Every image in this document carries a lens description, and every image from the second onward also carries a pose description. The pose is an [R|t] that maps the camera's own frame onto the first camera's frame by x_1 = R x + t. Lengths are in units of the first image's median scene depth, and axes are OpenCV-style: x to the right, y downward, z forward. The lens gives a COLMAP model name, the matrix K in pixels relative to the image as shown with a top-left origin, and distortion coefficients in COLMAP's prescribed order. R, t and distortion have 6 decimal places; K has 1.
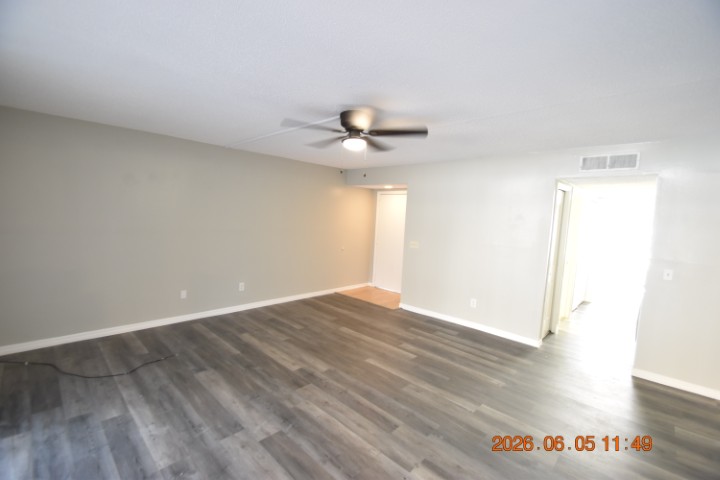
lens RADIAL K [[313.7, 0, 355.8], [0, 313.7, 241.2], [0, 0, 1]] dist [0.001205, -0.008395]
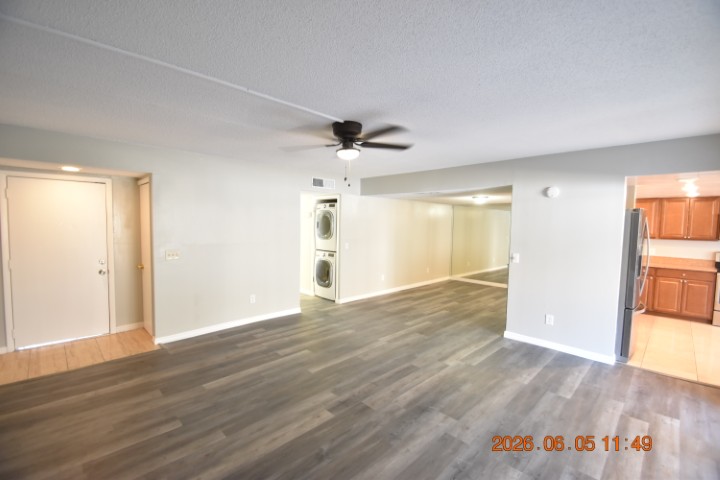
lens RADIAL K [[313.7, 0, 359.8], [0, 313.7, 243.7], [0, 0, 1]] dist [0.001205, -0.008395]
pose [[0.020844, -0.111738, 0.993519, -0.945019], [0.069220, 0.991512, 0.110060, -0.116503], [-0.997384, 0.066477, 0.028402, 0.861423]]
